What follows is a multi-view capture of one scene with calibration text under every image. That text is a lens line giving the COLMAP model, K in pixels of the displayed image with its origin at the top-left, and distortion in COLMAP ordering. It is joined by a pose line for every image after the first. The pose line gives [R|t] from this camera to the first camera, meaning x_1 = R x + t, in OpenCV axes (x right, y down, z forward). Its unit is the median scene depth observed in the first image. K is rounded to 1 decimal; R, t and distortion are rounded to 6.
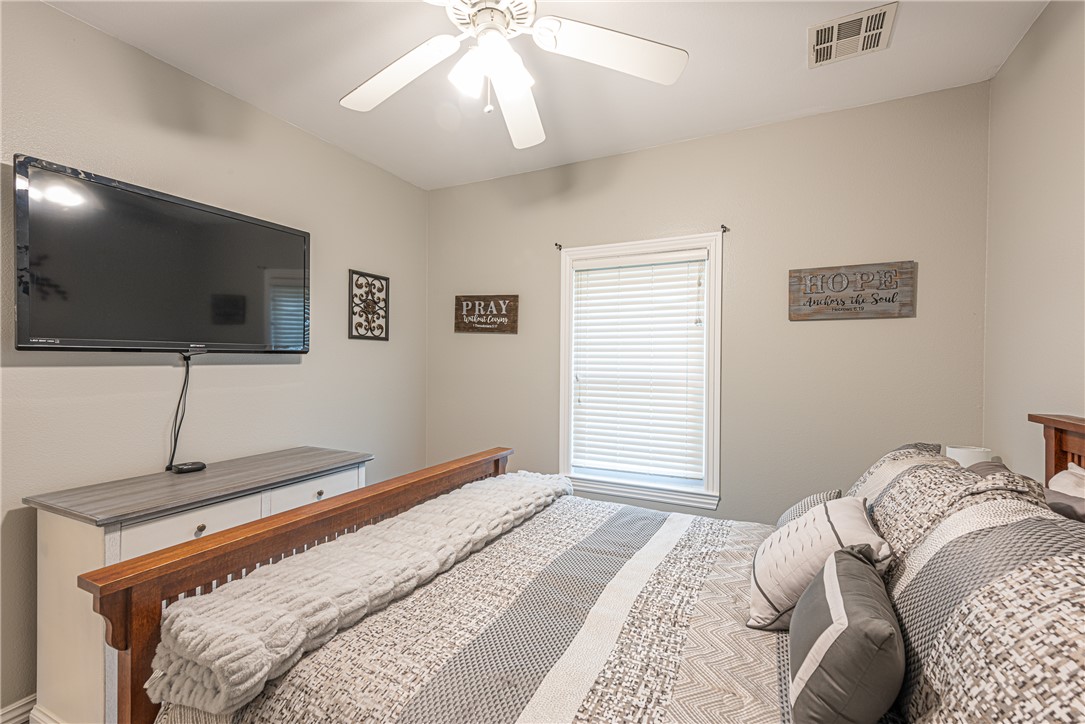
lens RADIAL K [[468.1, 0, 547.1], [0, 468.1, 361.6], [0, 0, 1]] dist [0.009629, -0.003973]
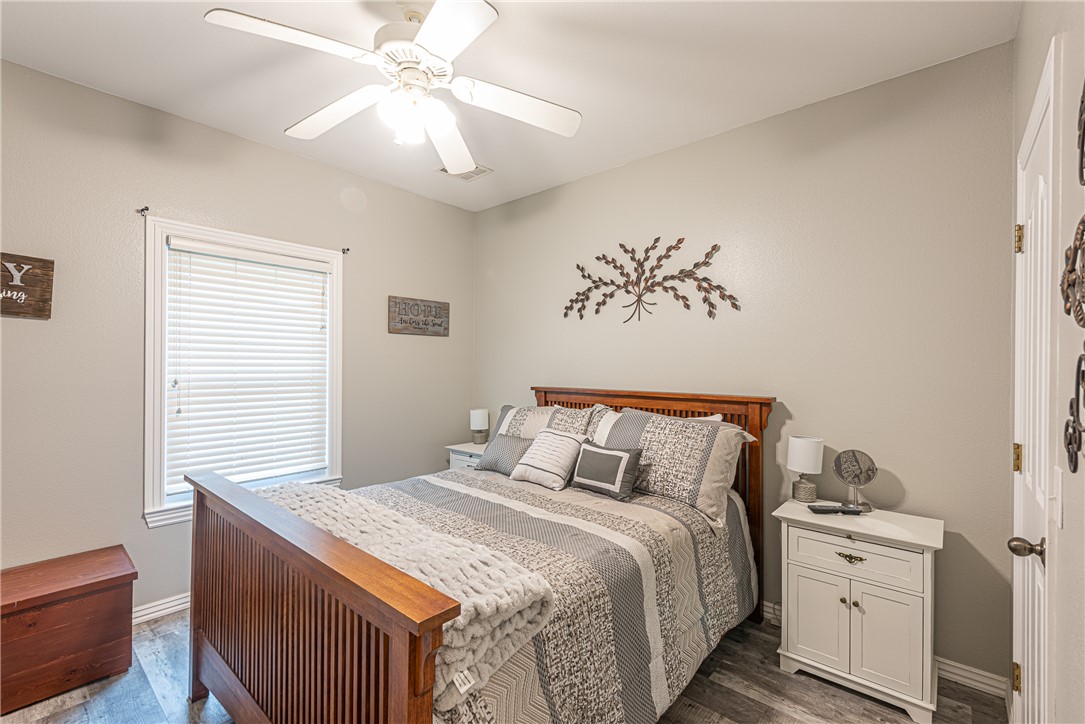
lens RADIAL K [[468.1, 0, 544.7], [0, 468.1, 363.0], [0, 0, 1]] dist [0.009629, -0.003973]
pose [[0.256315, -0.000585, 0.966593, -0.624024], [-0.003407, 0.999993, 0.001508, -0.003721], [-0.966587, -0.003680, 0.256311, 0.204690]]
